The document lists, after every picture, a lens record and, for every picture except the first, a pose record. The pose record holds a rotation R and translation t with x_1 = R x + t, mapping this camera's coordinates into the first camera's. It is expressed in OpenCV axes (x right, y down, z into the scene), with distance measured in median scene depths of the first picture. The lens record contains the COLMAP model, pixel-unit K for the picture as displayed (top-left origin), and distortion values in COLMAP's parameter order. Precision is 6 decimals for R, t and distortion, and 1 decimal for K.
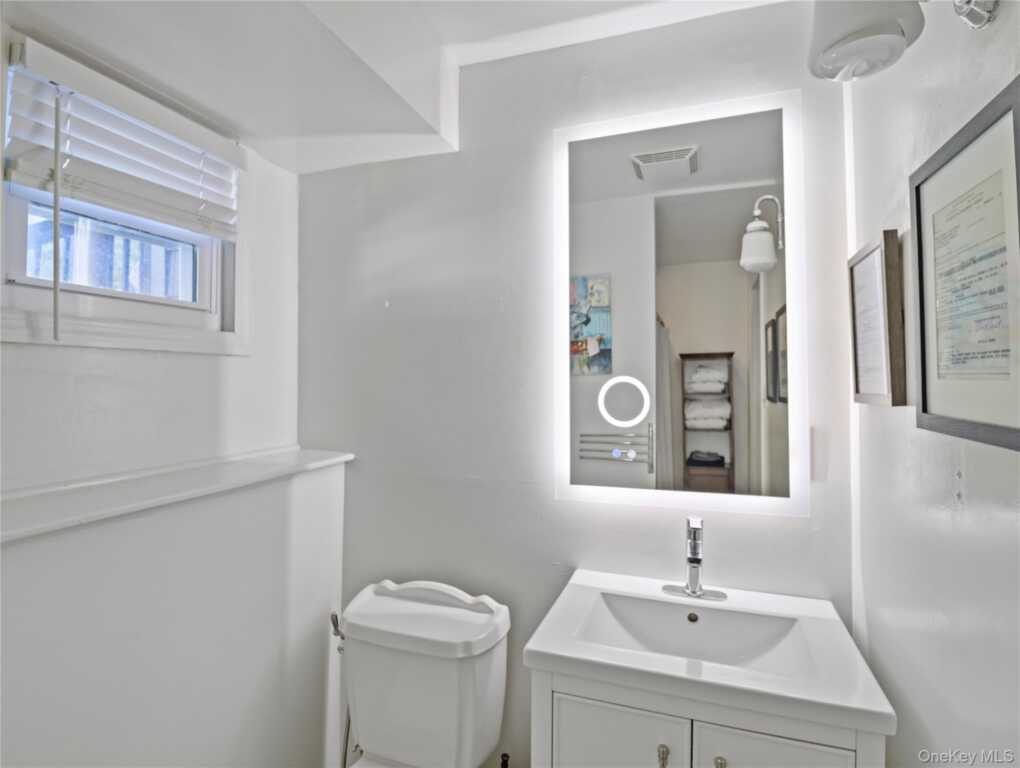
lens RADIAL K [[532.5, 0, 509.9], [0, 532.5, 371.1], [0, 0, 1]] dist [0.004354, -0.016608]
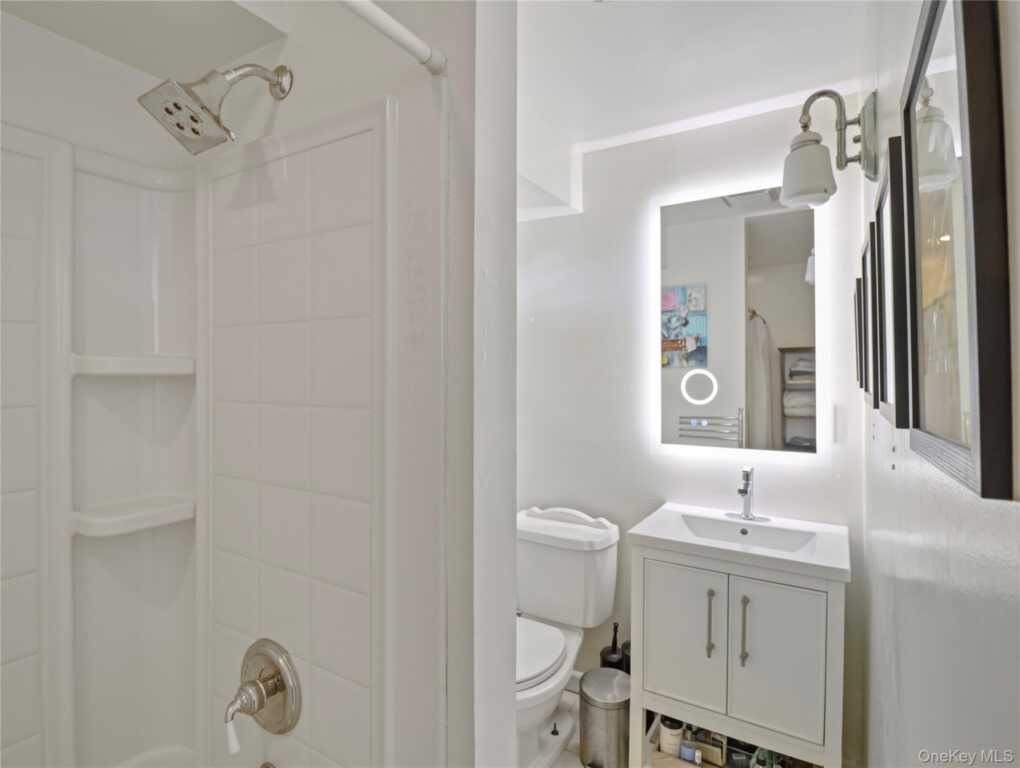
lens RADIAL K [[532.5, 0, 509.9], [0, 532.5, 371.1], [0, 0, 1]] dist [0.004354, -0.016608]
pose [[0.978059, -0.001044, -0.208324, 0.011138], [0.004128, 0.999888, 0.014370, -0.007430], [0.208285, -0.014914, 0.977954, -0.475737]]
